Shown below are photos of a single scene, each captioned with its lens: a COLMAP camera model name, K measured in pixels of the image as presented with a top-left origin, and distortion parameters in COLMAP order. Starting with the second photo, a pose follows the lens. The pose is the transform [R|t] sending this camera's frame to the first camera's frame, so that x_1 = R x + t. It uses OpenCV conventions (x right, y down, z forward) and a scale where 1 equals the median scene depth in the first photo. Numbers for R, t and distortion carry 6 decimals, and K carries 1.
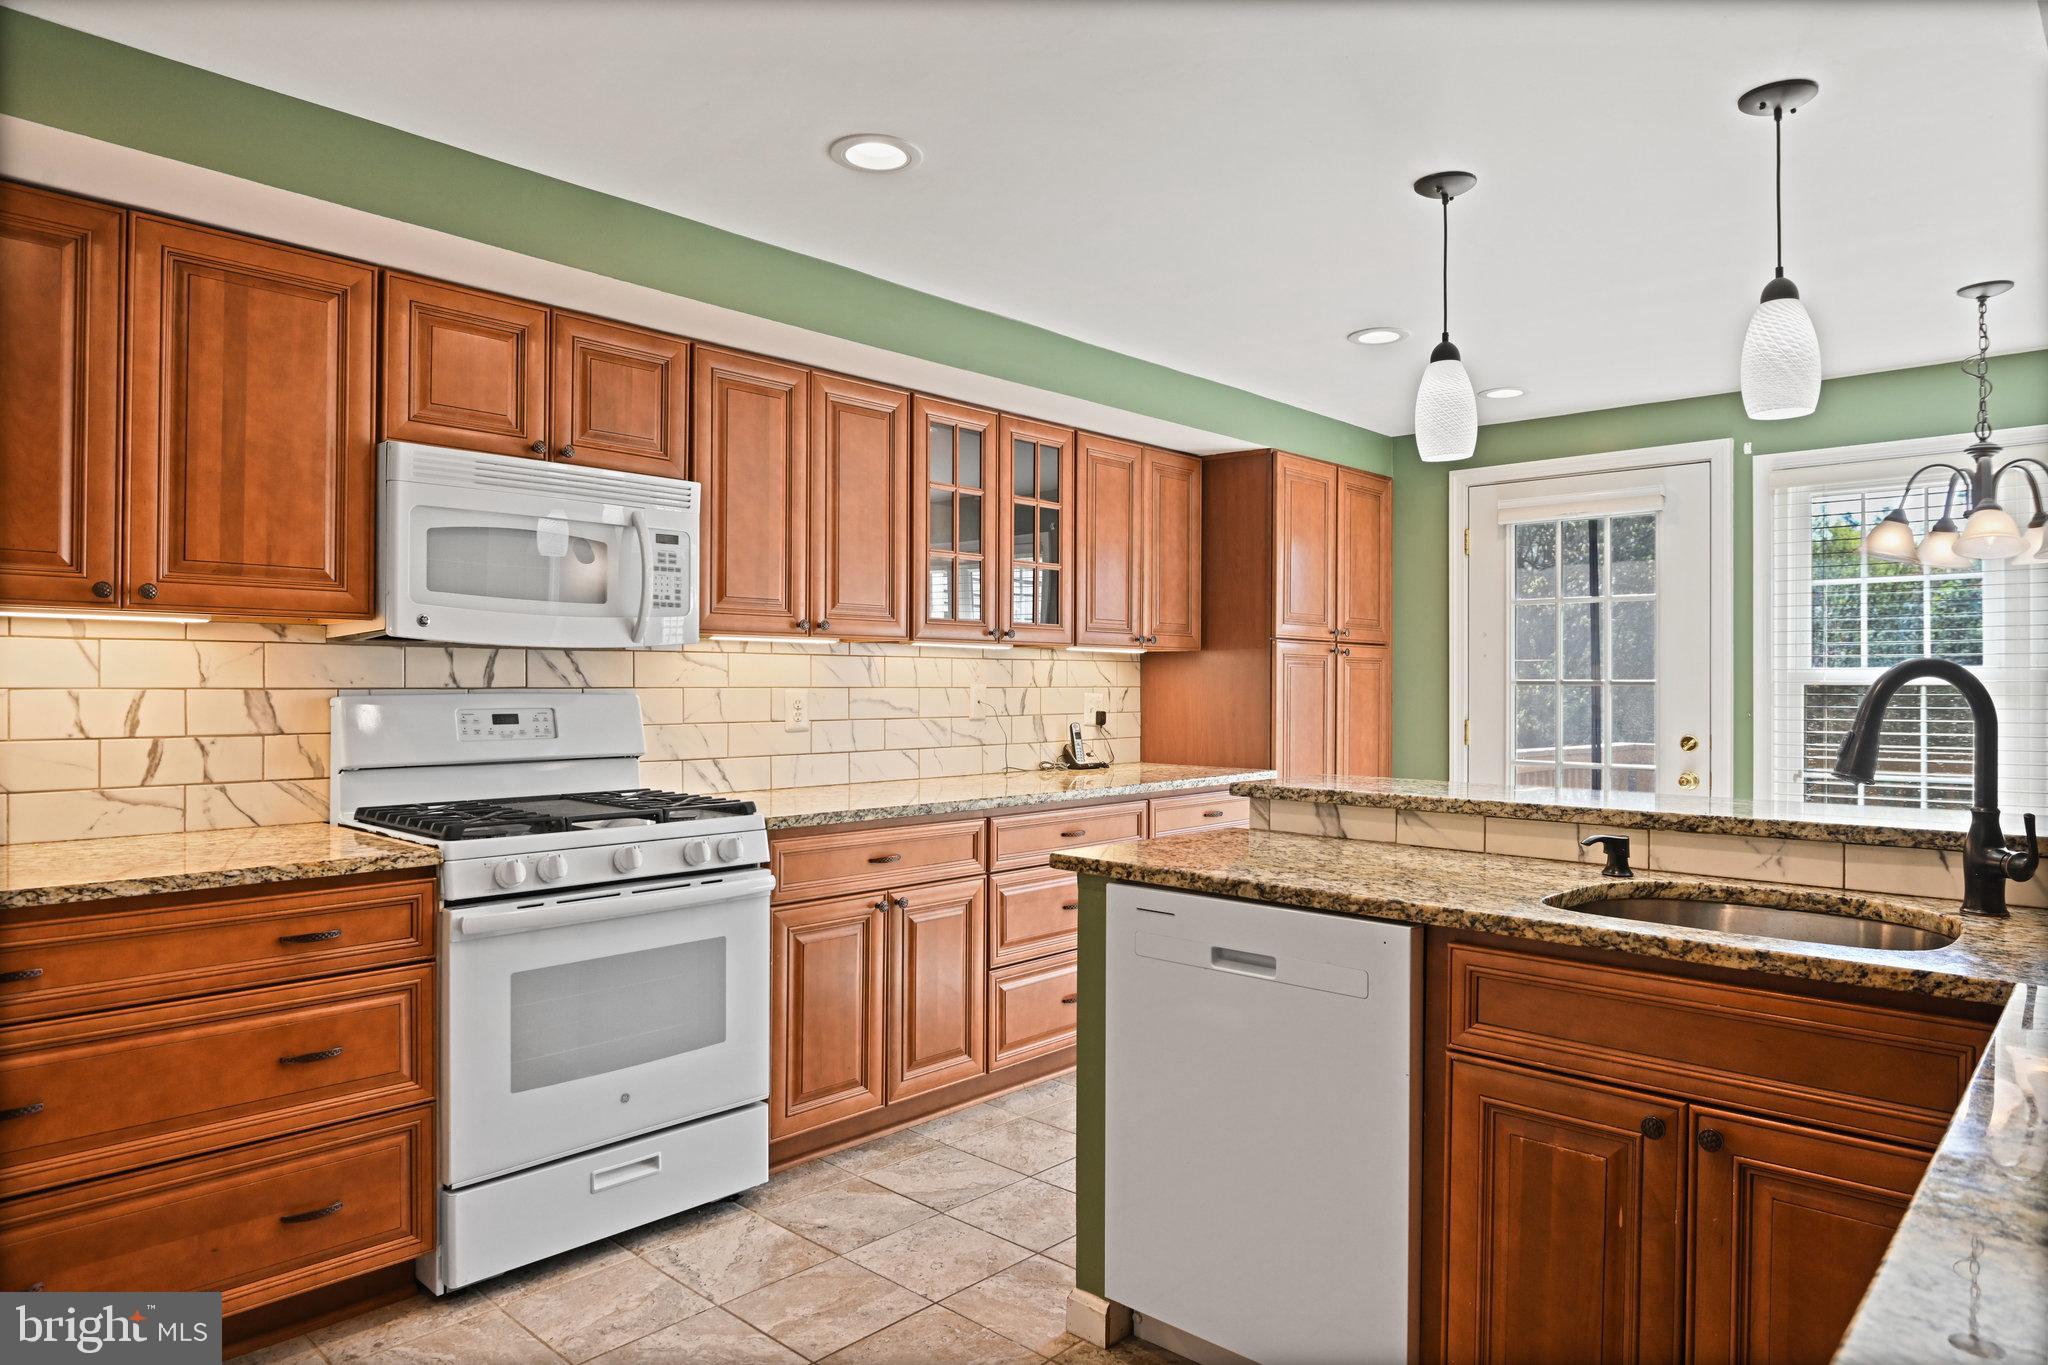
lens RADIAL K [[1256.6, 0, 1024.0], [0, 1256.6, 682.5], [0, 0, 1]] dist [-0.003241, -0.000129]
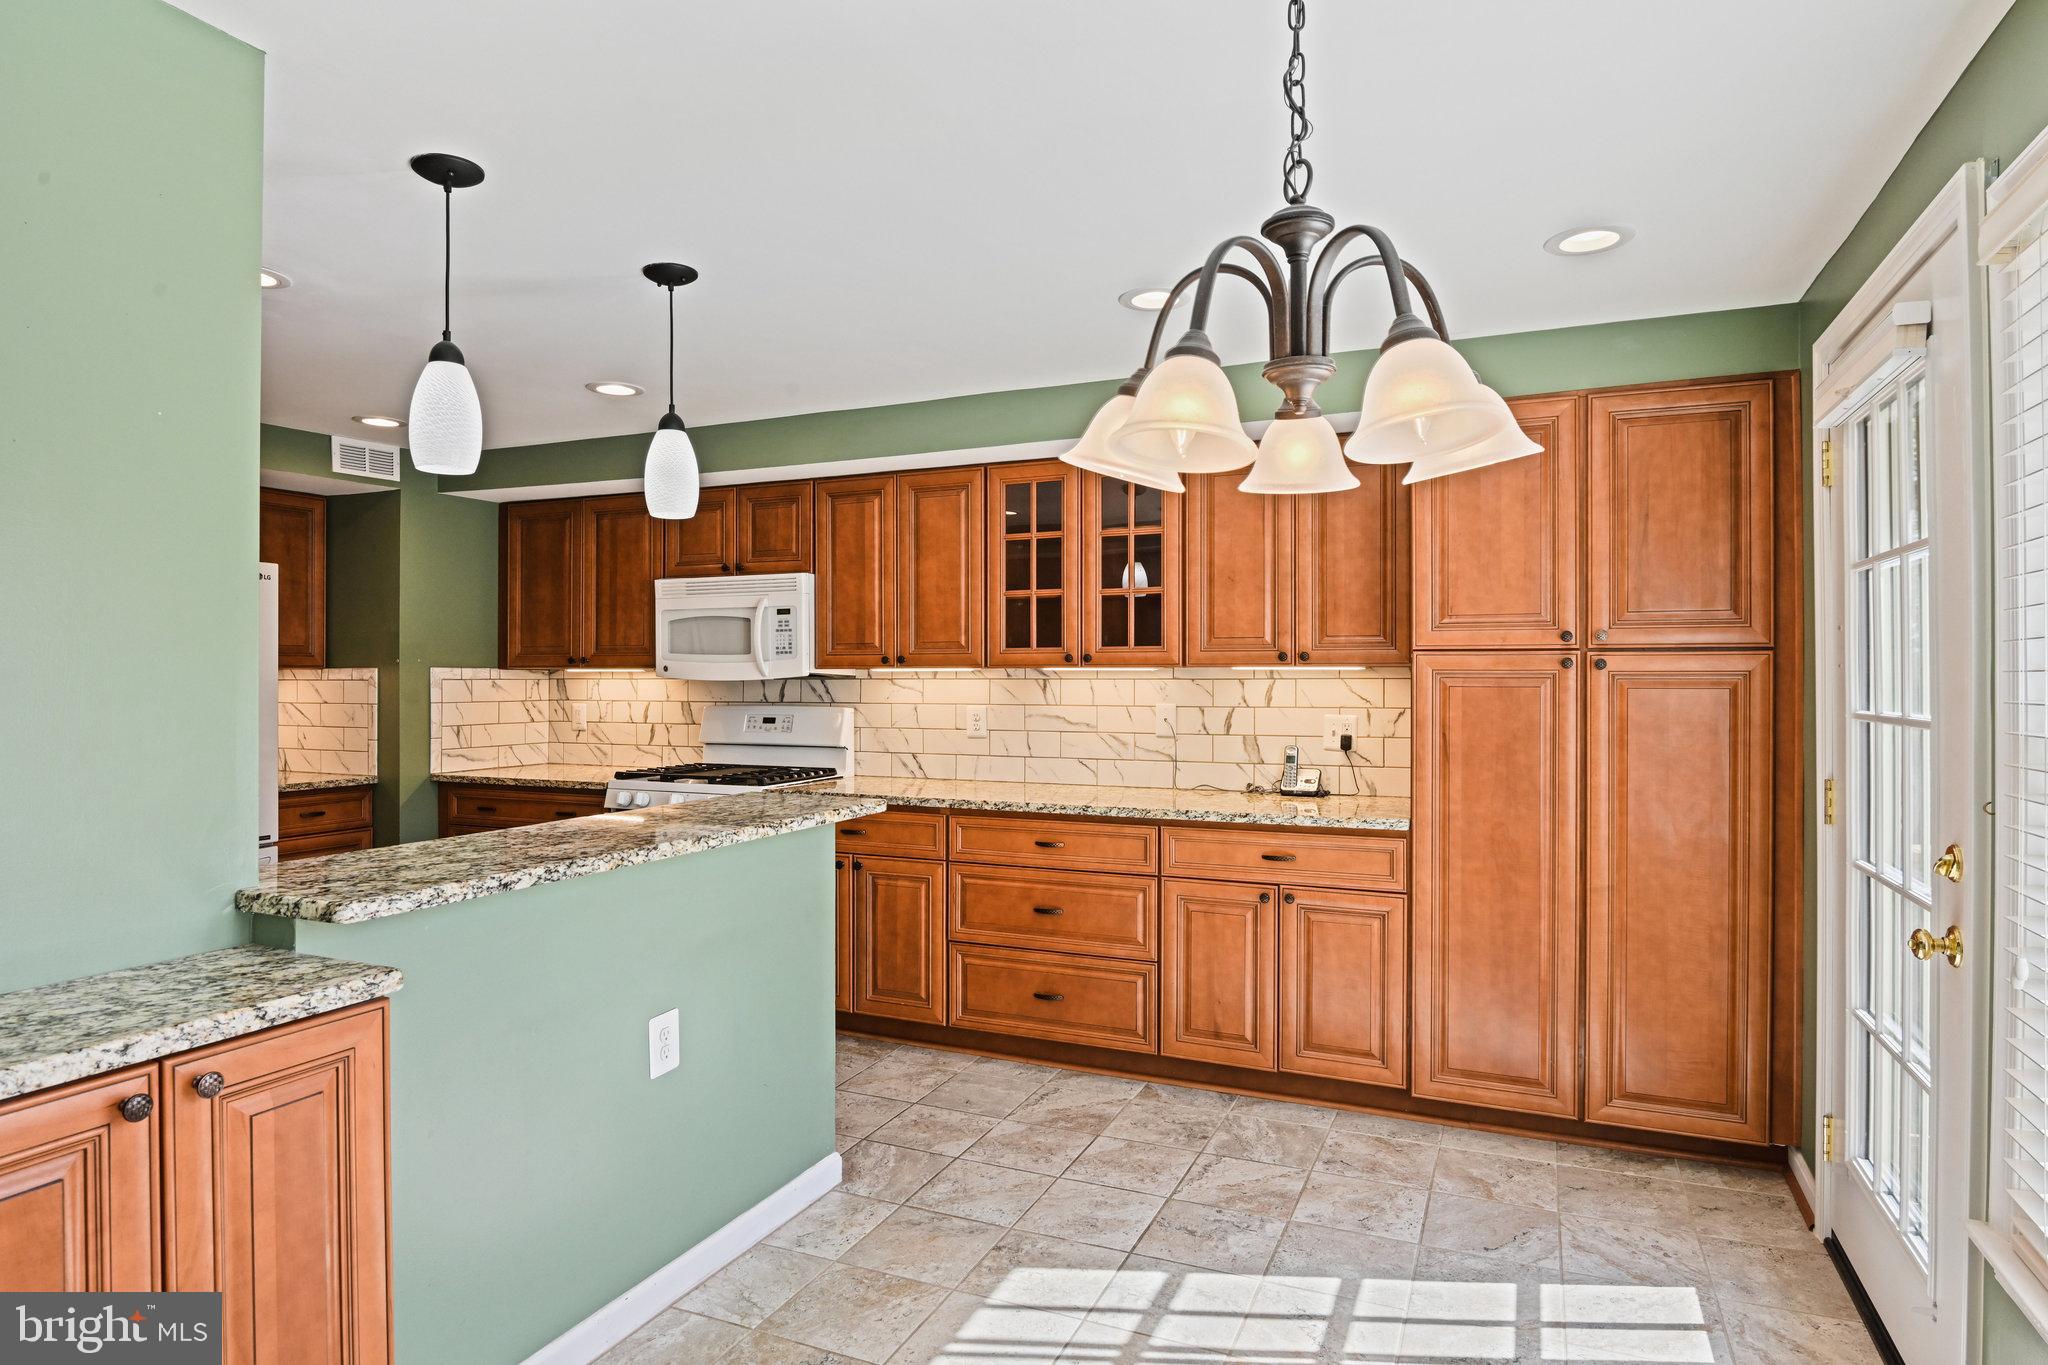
lens RADIAL K [[1141.8, 0, 1028.2], [0, 1141.8, 682.8], [0, 0, 1]] dist [0.000254, 0.000140]
pose [[0.322500, 0.001236, -0.946569, 1.216276], [0.001489, 0.999997, 0.001813, -0.025946], [0.946568, -0.001994, 0.322497, 0.840015]]
